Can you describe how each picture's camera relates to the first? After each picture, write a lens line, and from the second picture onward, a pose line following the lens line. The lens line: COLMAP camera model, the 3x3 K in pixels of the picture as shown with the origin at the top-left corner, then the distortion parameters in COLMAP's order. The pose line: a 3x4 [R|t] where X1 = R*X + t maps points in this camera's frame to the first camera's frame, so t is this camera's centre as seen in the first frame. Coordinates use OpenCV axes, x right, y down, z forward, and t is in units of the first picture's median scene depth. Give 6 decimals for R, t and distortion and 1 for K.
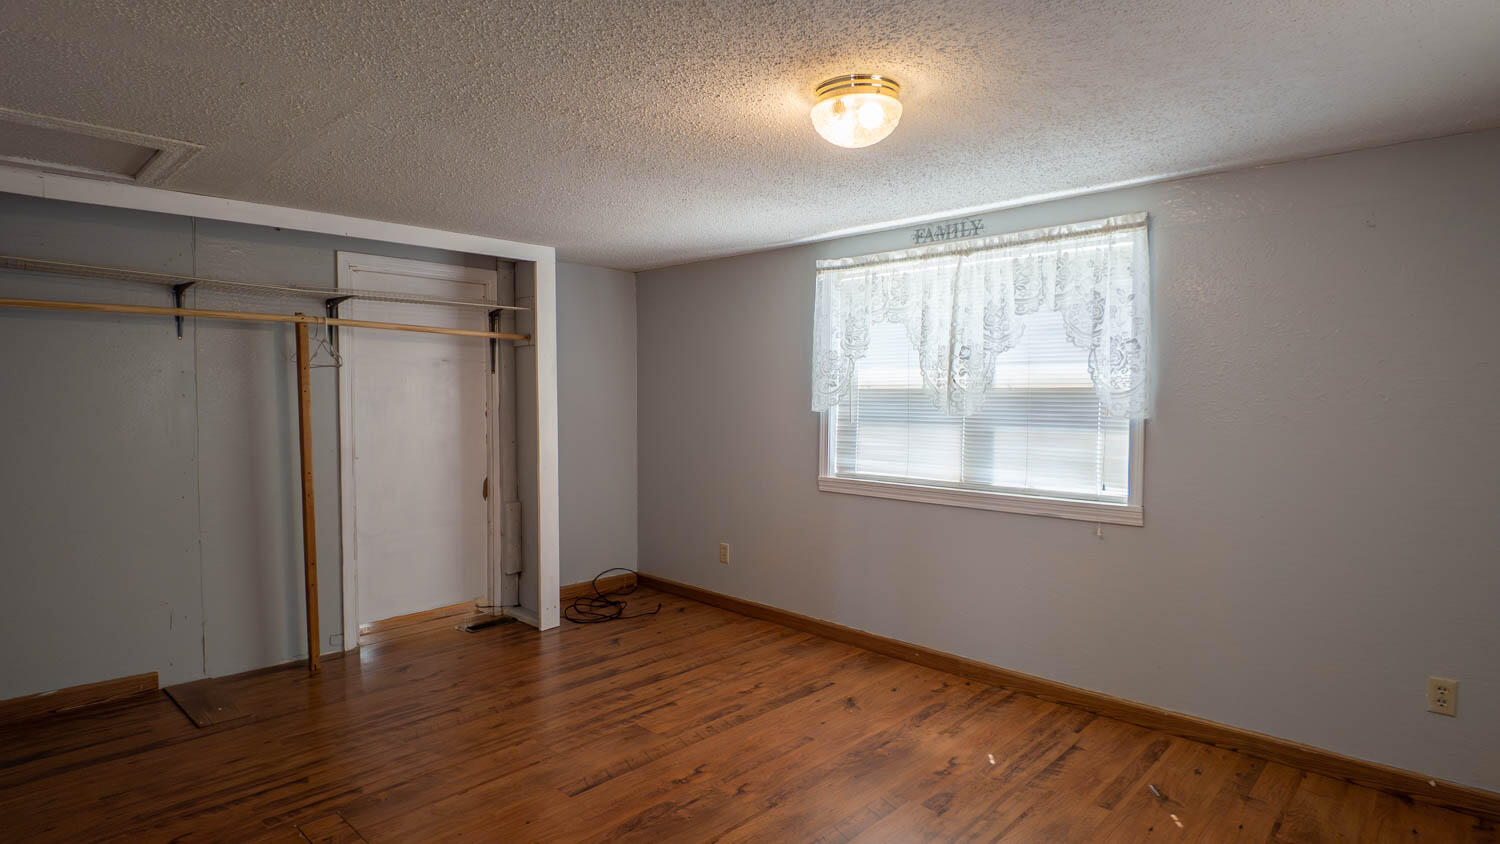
lens RADIAL K [[773.5, 0, 751.0], [0, 773.5, 418.8], [0, 0, 1]] dist [0.010929, -0.009297]
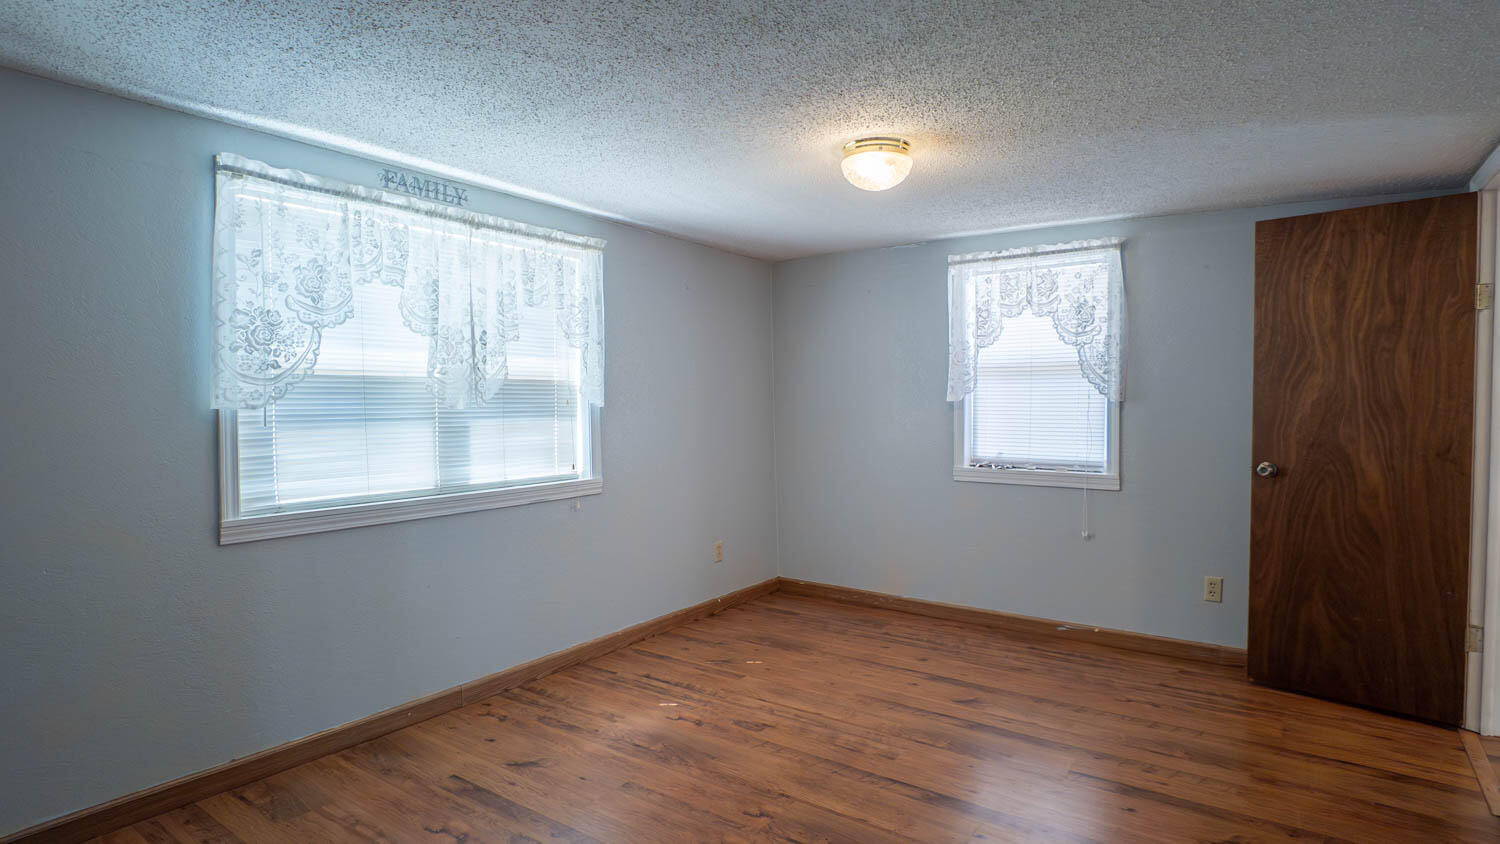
lens RADIAL K [[773.5, 0, 752.8], [0, 773.5, 420.4], [0, 0, 1]] dist [0.010929, -0.009297]
pose [[-0.144093, -0.030792, 0.989085, -0.663855], [0.027145, 0.999017, 0.035056, -0.013312], [-0.989192, 0.031900, -0.143116, 0.827492]]
